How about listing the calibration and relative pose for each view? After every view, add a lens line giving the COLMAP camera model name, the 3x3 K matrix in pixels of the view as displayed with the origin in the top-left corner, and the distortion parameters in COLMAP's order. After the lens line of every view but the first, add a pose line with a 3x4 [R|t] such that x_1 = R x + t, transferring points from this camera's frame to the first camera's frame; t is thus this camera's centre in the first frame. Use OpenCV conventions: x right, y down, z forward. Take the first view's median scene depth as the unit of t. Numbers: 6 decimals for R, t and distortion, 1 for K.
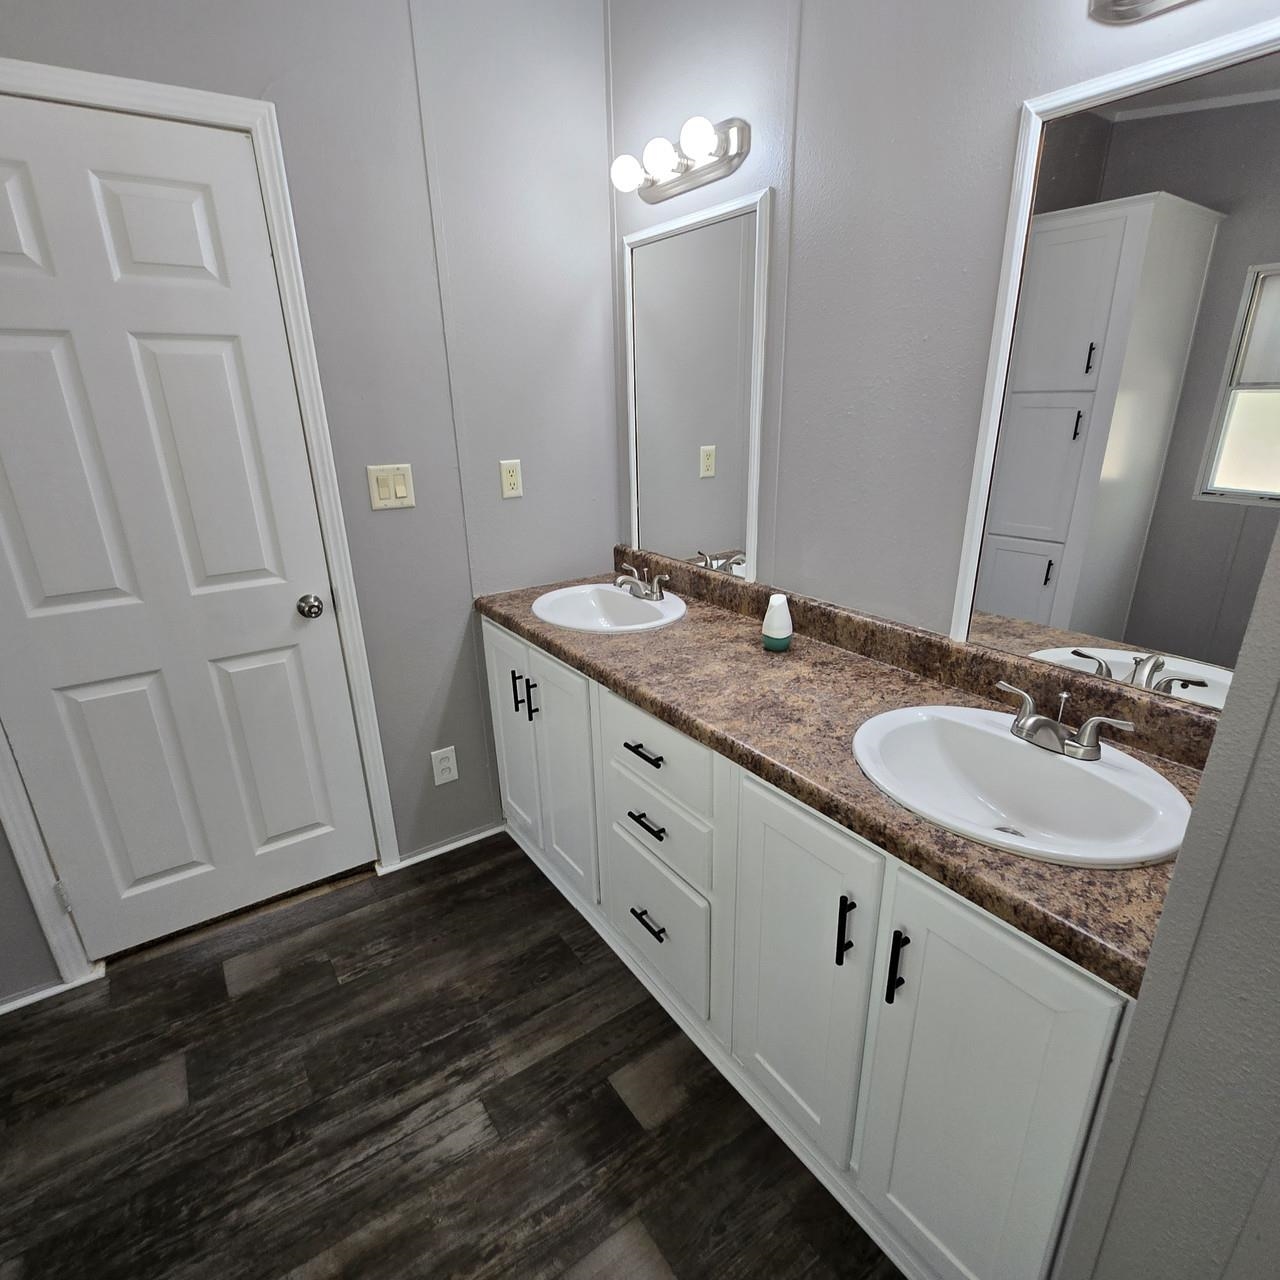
lens RADIAL K [[702.7, 0, 648.9], [0, 702.7, 653.6], [0, 0, 1]] dist [-0.003921, -0.000131]
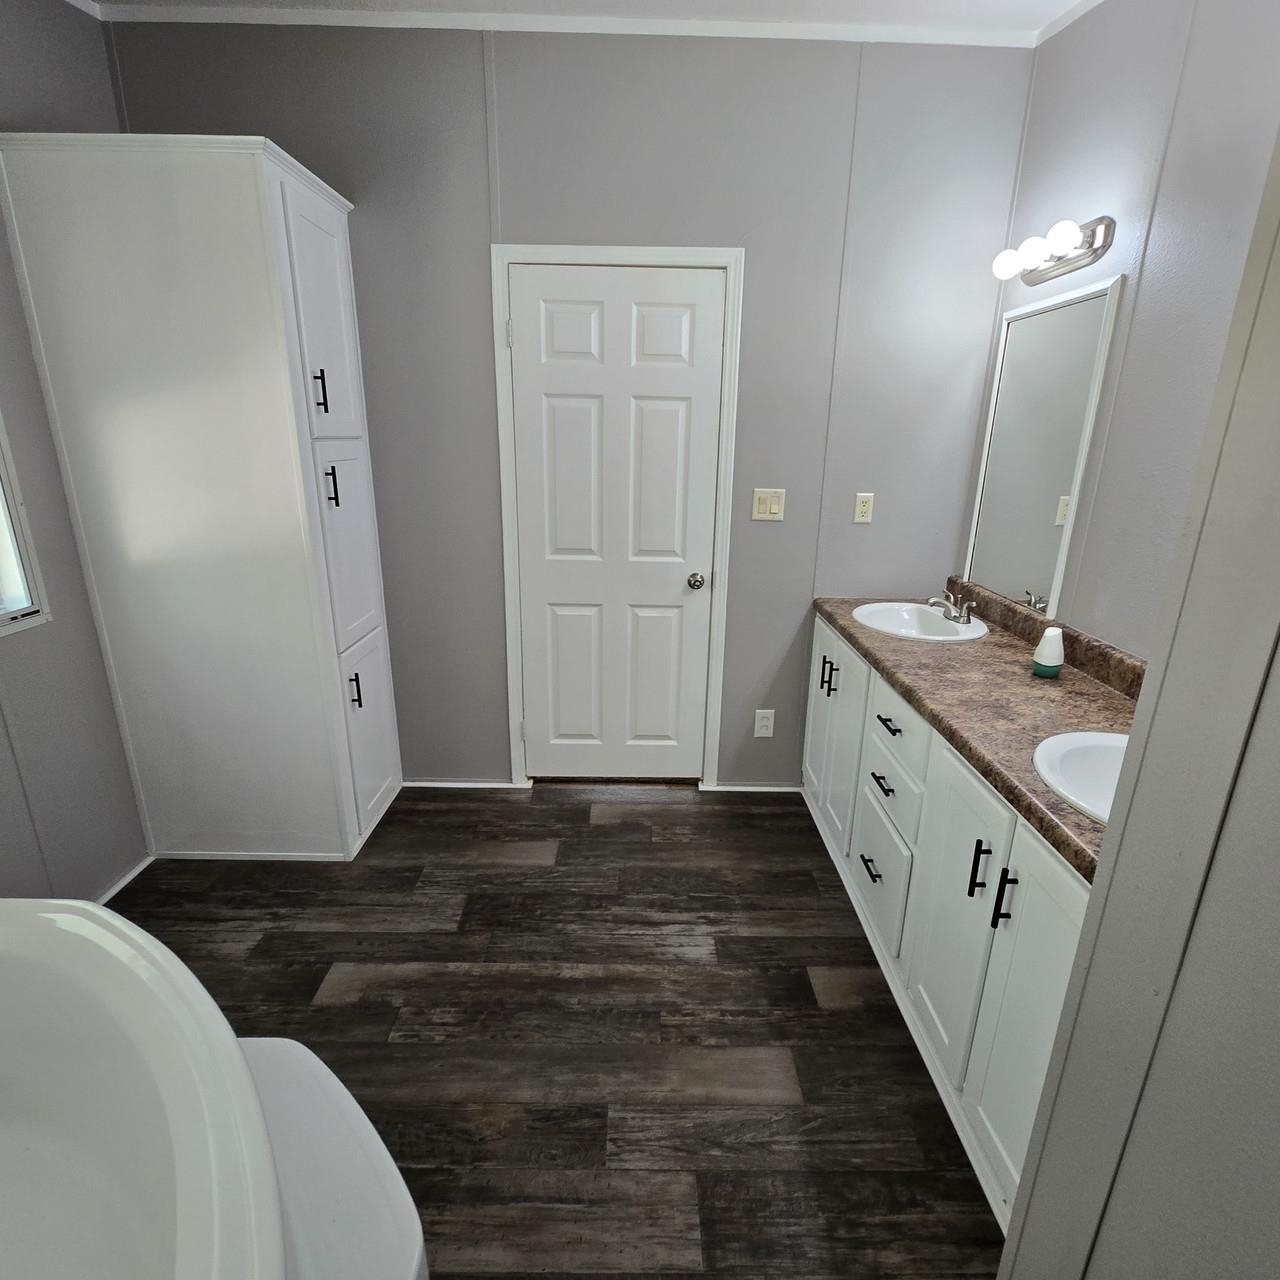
lens RADIAL K [[702.7, 0, 645.8], [0, 702.7, 645.6], [0, 0, 1]] dist [-0.003921, -0.000131]
pose [[0.825259, 0.194543, -0.530189, 0.255053], [-0.224435, 0.974454, 0.008216, 0.084484], [0.518243, 0.112213, 0.847840, -0.294335]]
